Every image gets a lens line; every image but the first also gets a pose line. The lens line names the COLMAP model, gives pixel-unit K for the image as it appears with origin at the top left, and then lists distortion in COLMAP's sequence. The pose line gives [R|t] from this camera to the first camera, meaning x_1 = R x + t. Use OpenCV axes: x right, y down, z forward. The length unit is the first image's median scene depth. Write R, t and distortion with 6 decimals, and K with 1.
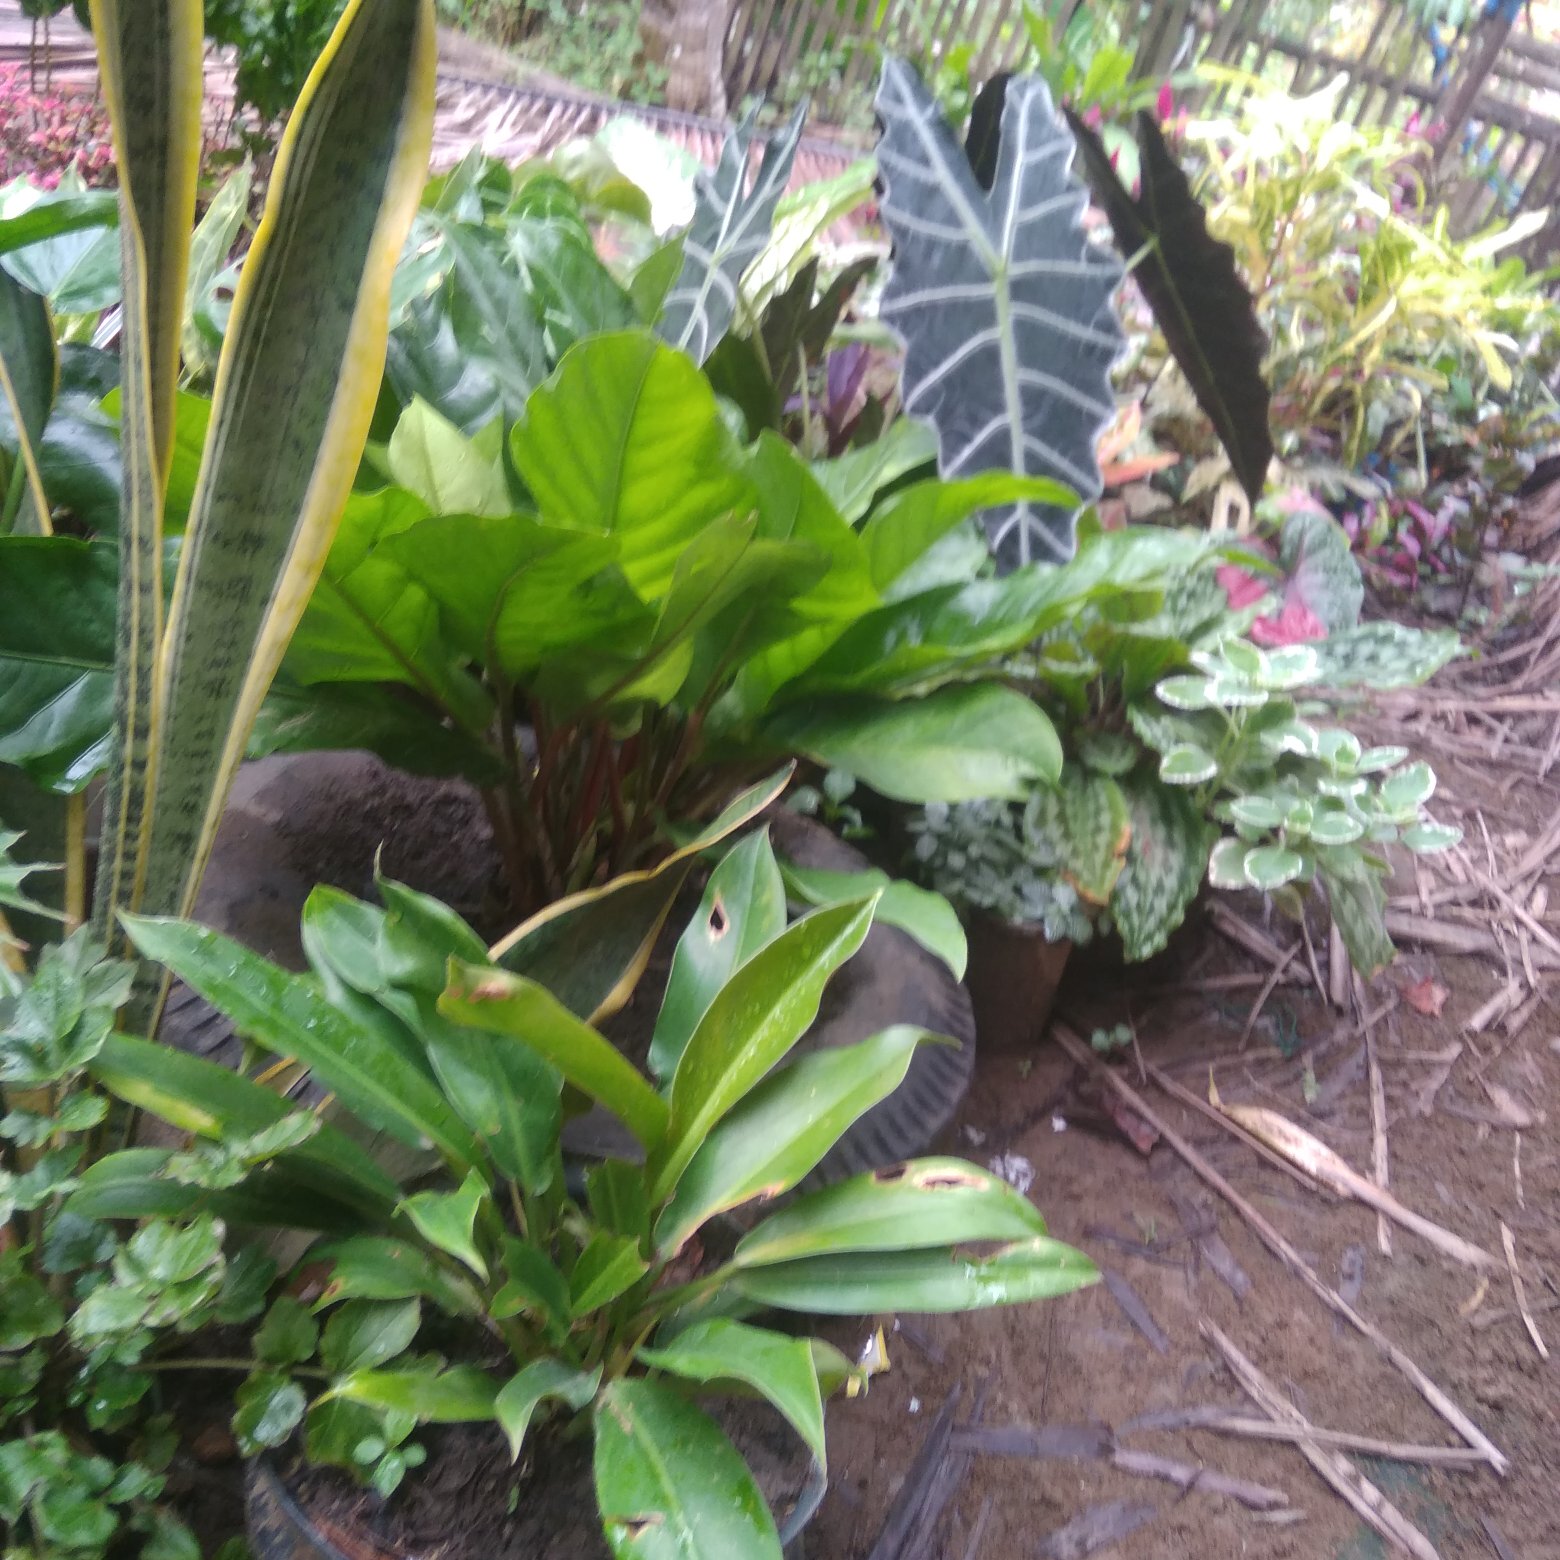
lens RADIAL K [[1673.4, 0, 794.1], [0, 1673.4, 772.7], [0, 0, 1]] dist [0.100819, -0.178453]
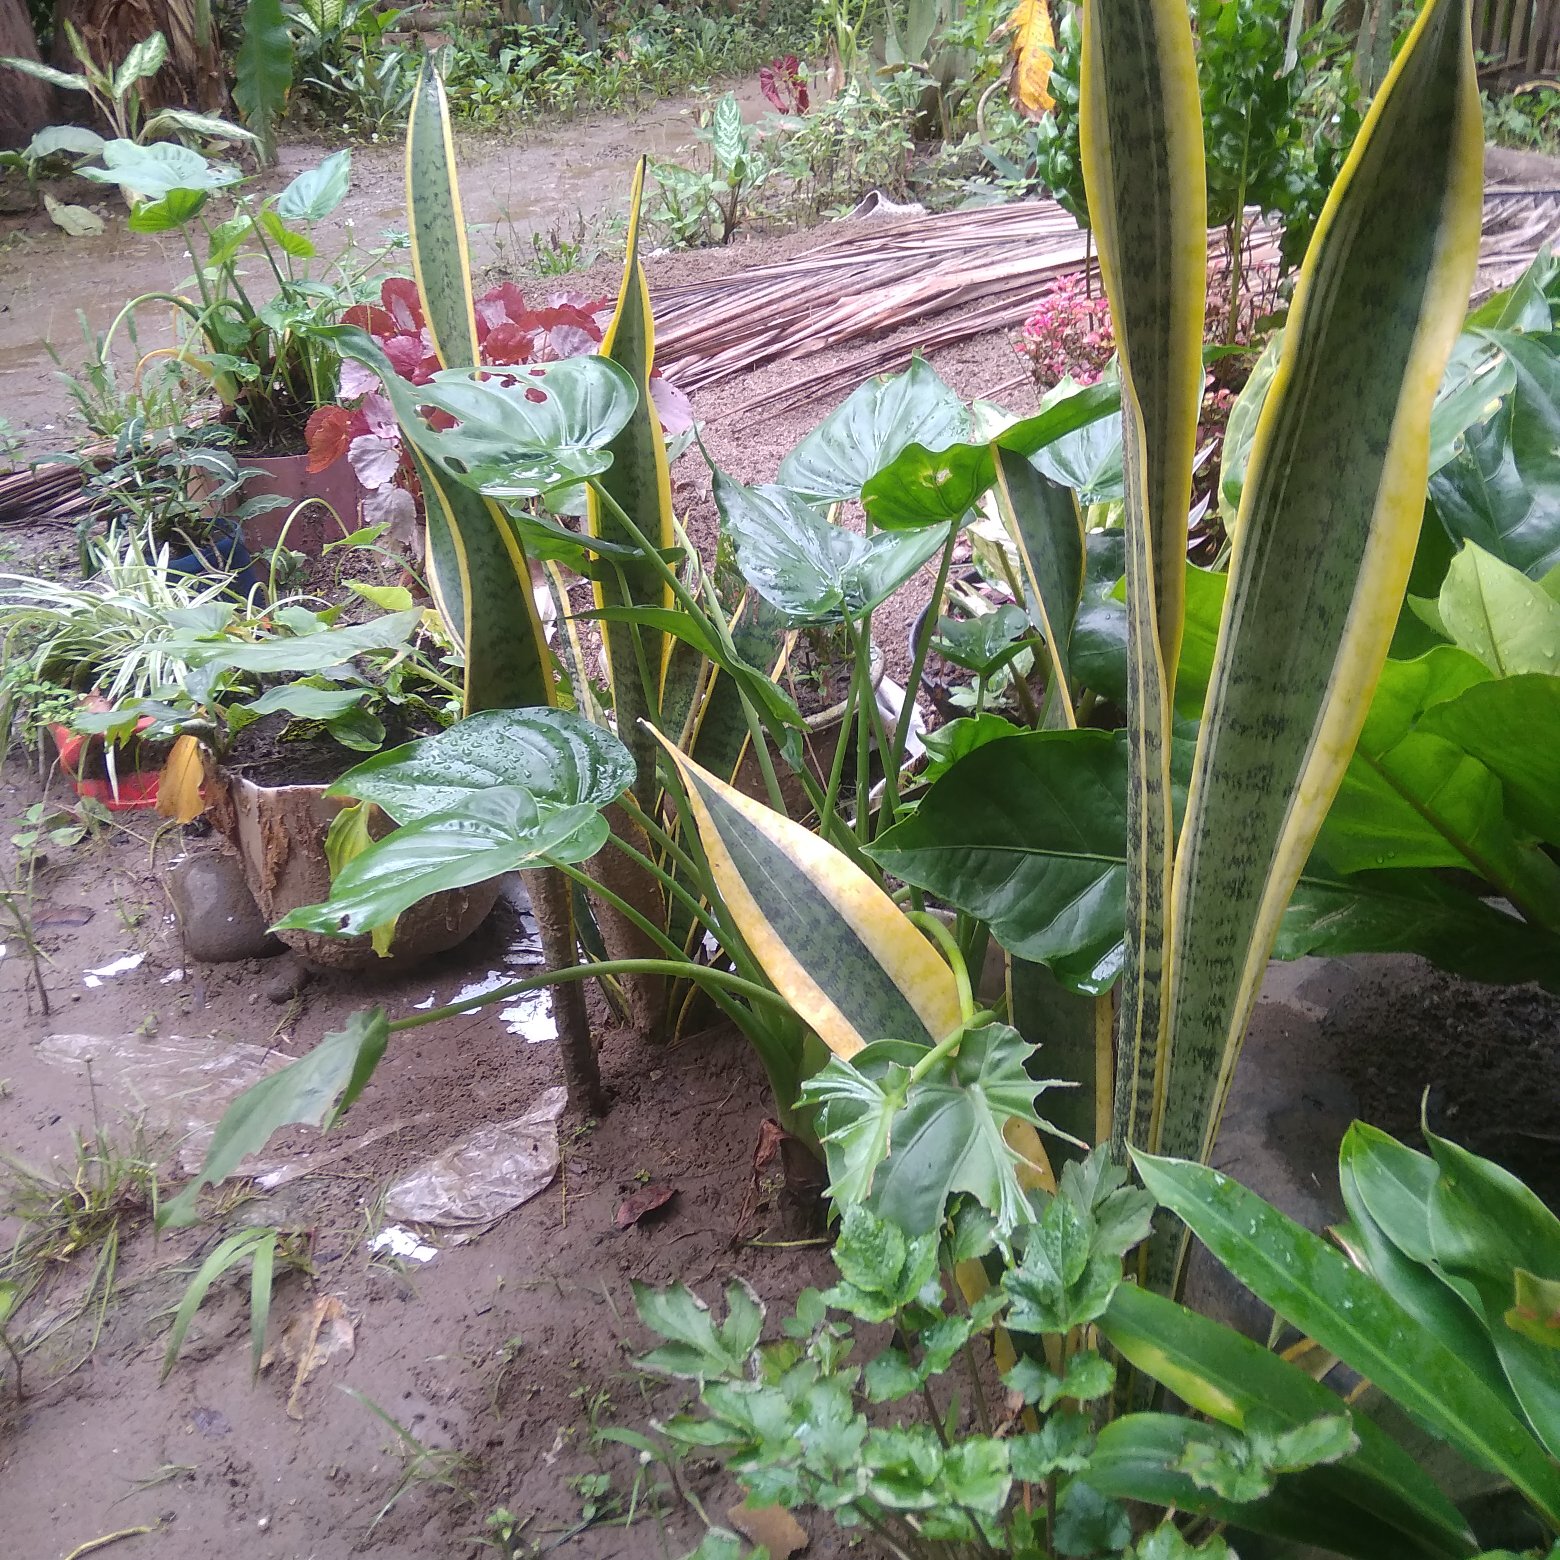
lens RADIAL K [[1673.4, 0, 794.1], [0, 1673.4, 772.7], [0, 0, 1]] dist [0.100819, -0.178453]
pose [[0.817834, -0.039193, -0.574118, -0.019050], [-0.012287, 0.996261, -0.085514, -0.033429], [0.575323, 0.076991, 0.814295, 0.136611]]
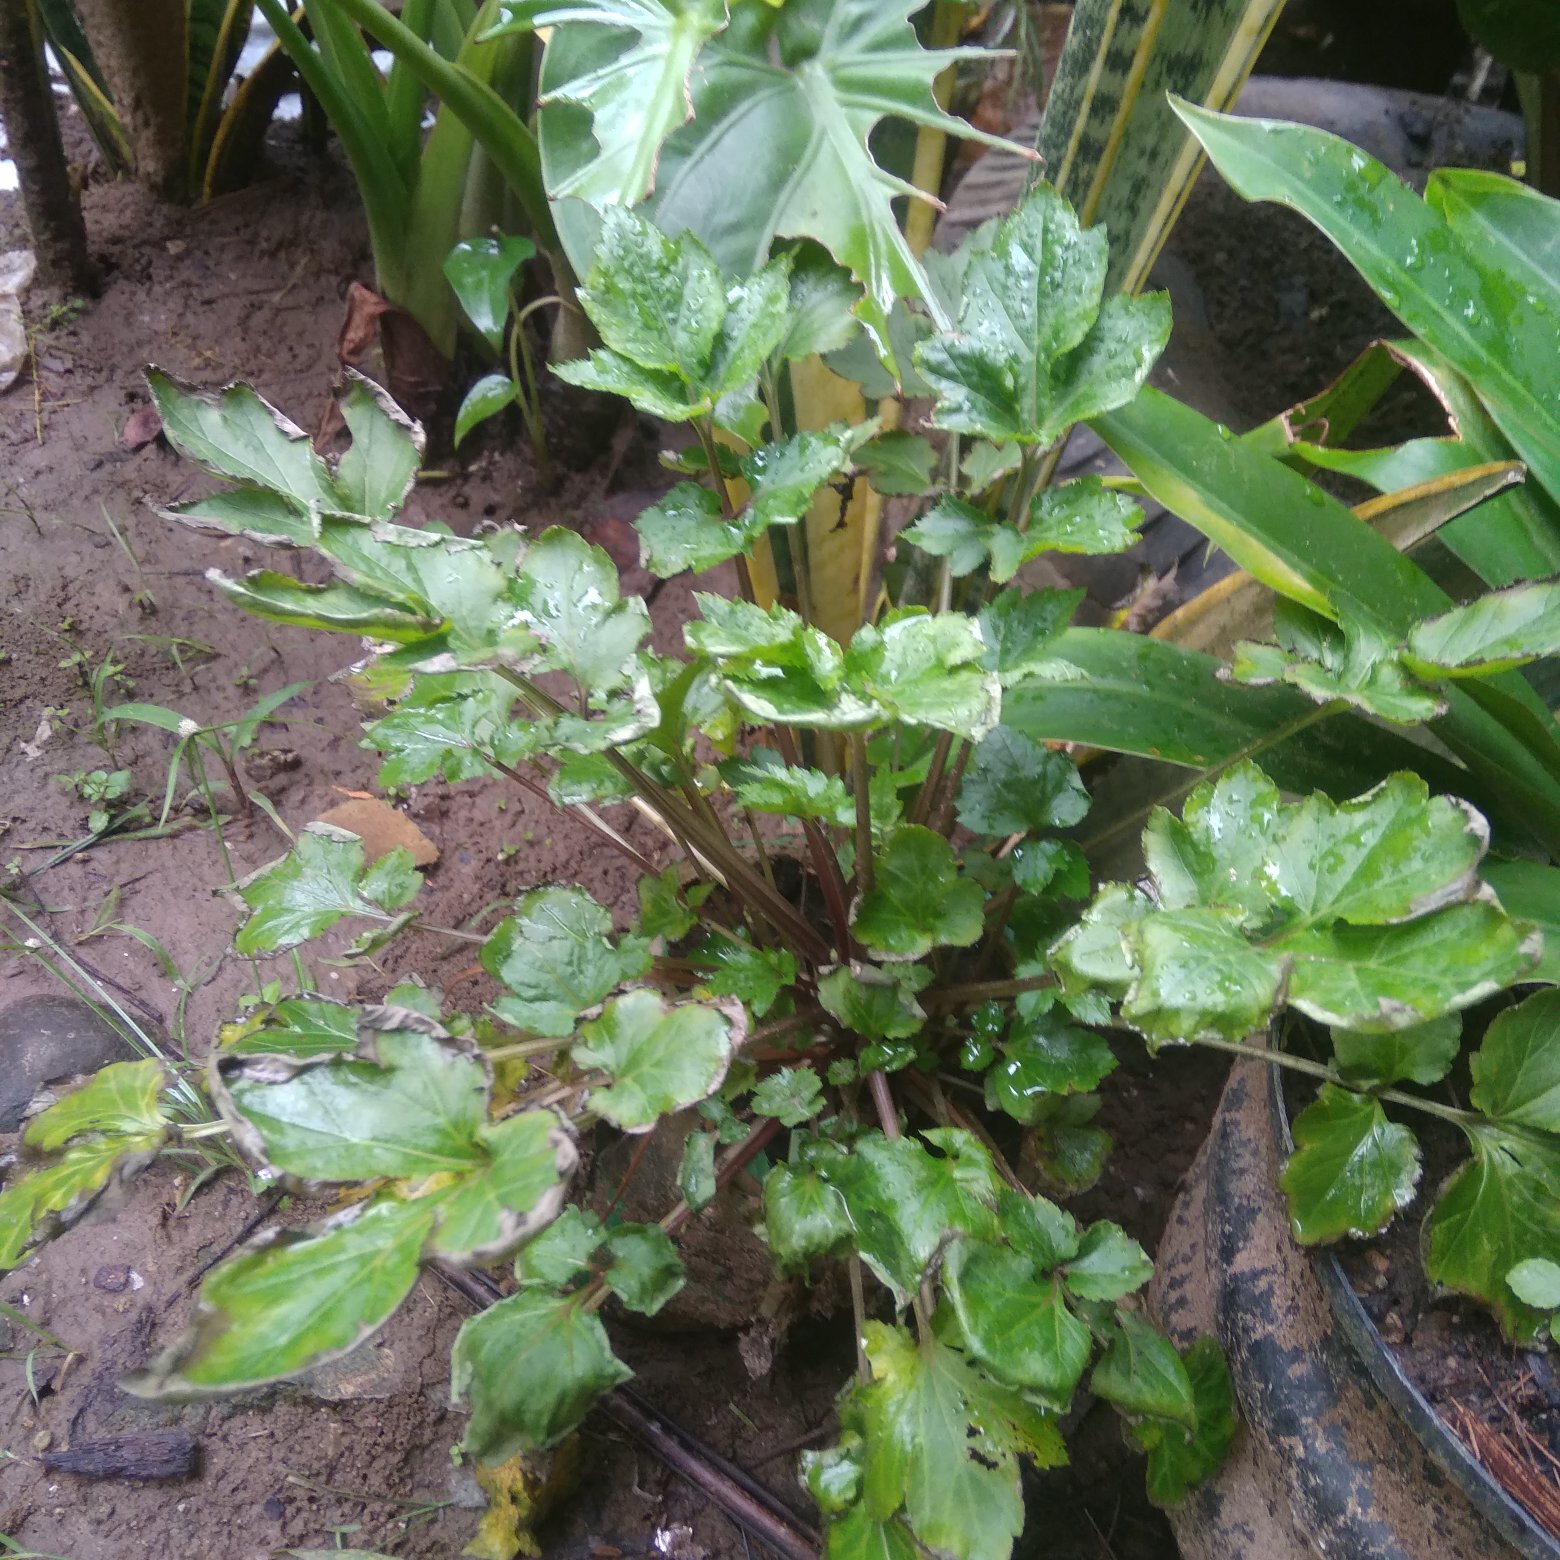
lens RADIAL K [[1725.0, 0, 797.0], [0, 1725.0, 786.0], [0, 0, 1]] dist [0.102932, -0.224654]
pose [[0.933042, 0.165434, -0.319474, -0.282504], [-0.079119, 0.960619, 0.266369, 0.127796], [0.350959, -0.223257, 0.909387, 0.445337]]
